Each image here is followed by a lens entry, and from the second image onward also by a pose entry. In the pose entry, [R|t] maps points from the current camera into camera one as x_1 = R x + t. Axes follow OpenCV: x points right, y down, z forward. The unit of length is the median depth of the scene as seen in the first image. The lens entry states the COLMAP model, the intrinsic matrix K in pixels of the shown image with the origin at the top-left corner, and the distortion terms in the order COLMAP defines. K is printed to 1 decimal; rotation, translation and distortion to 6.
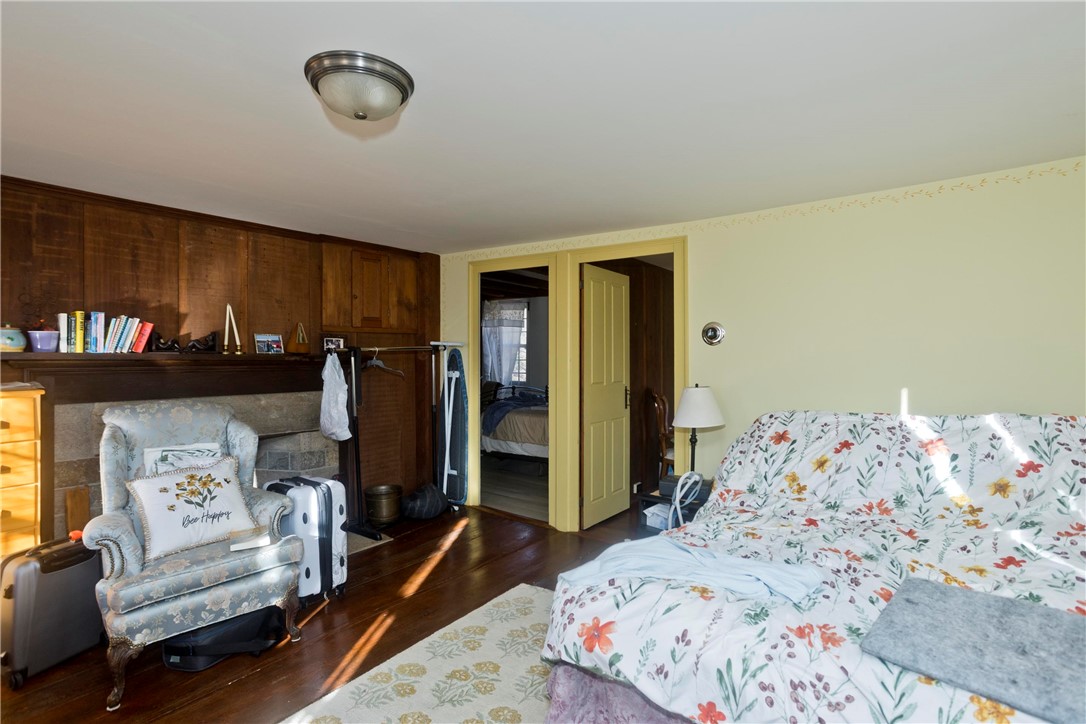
lens RADIAL K [[548.5, 0, 543.0], [0, 548.5, 362.0], [0, 0, 1]] dist [-0.060946, 0.041305]
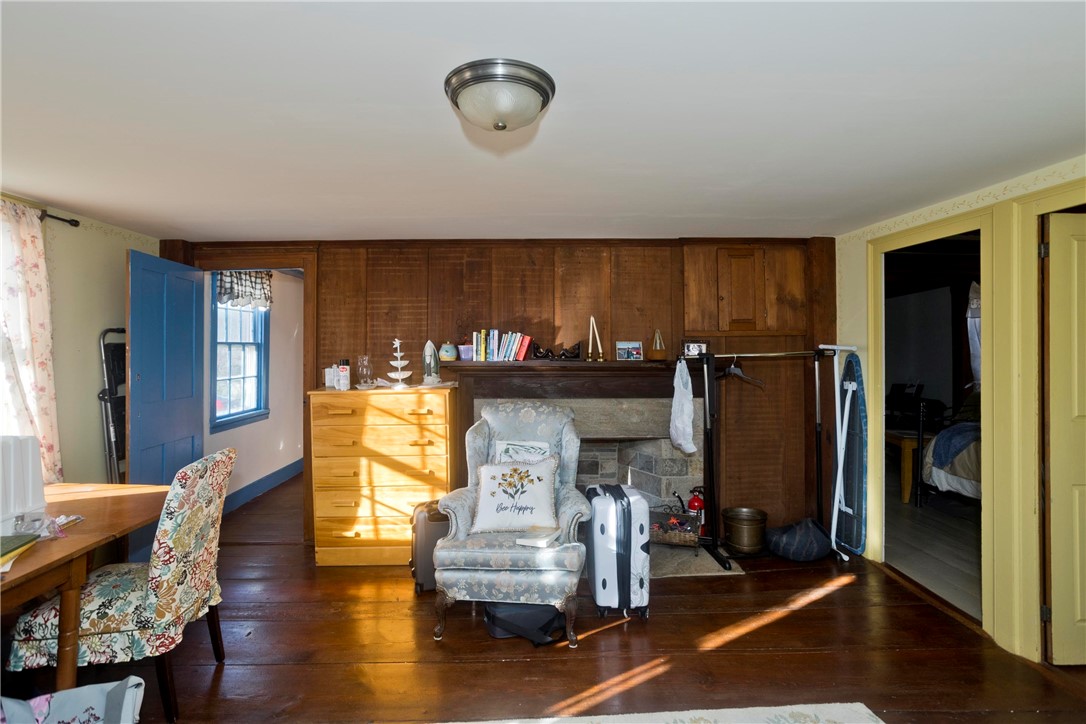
lens RADIAL K [[531.2, 0, 538.5], [0, 531.2, 349.2], [0, 0, 1]] dist [-0.057742, 0.035408]
pose [[0.608497, -0.003598, -0.793548, 0.218752], [-0.004578, 0.999957, -0.008044, -0.030041], [0.793543, 0.008528, 0.608454, 0.253843]]
